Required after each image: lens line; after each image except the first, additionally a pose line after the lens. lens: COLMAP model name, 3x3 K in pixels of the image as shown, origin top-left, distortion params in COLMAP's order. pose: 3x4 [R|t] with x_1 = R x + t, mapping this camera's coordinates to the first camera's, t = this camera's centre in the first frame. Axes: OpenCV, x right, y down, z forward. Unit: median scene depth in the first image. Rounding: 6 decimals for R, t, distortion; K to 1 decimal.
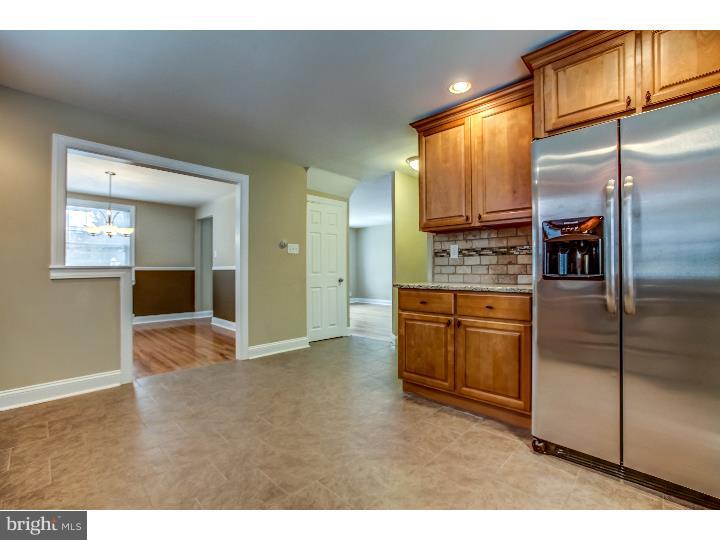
lens RADIAL K [[320.6, 0, 359.6], [0, 320.6, 267.3], [0, 0, 1]] dist [-0.043387, 0.008441]
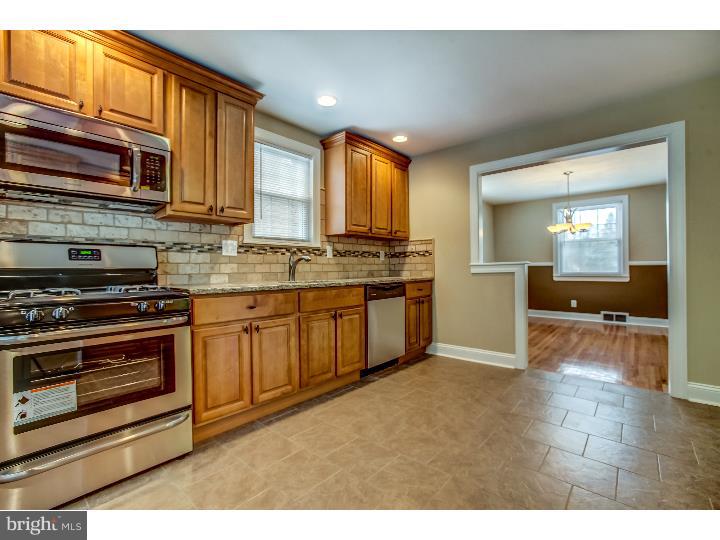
lens RADIAL K [[320.6, 0, 359.6], [0, 320.6, 270.5], [0, 0, 1]] dist [-0.043387, 0.008441]
pose [[0.029314, 0.007637, -0.999541, 0.373167], [0.019733, 0.999772, 0.008218, 0.004253], [0.999375, -0.019965, 0.029156, 0.436098]]
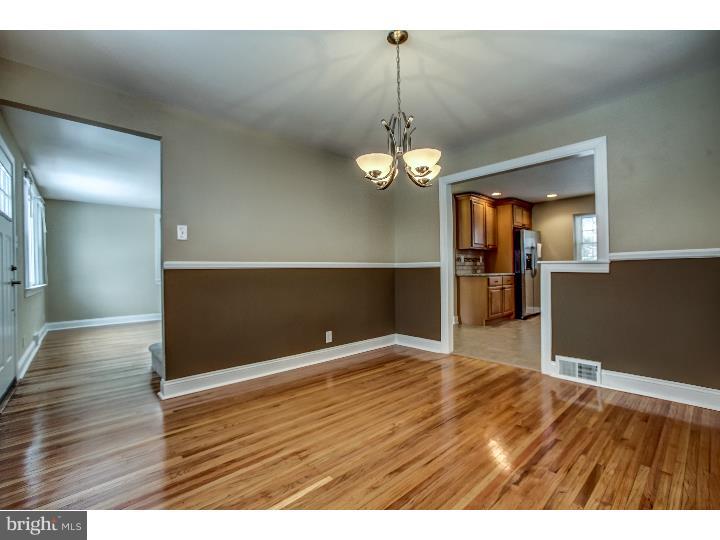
lens RADIAL K [[320.6, 0, 364.7], [0, 320.6, 271.3], [0, 0, 1]] dist [-0.043387, 0.008441]
pose [[0.059443, -0.003225, 0.998227, -2.054478], [0.002043, 0.999993, 0.003109, 0.026148], [-0.998230, 0.001854, 0.059449, 1.731357]]
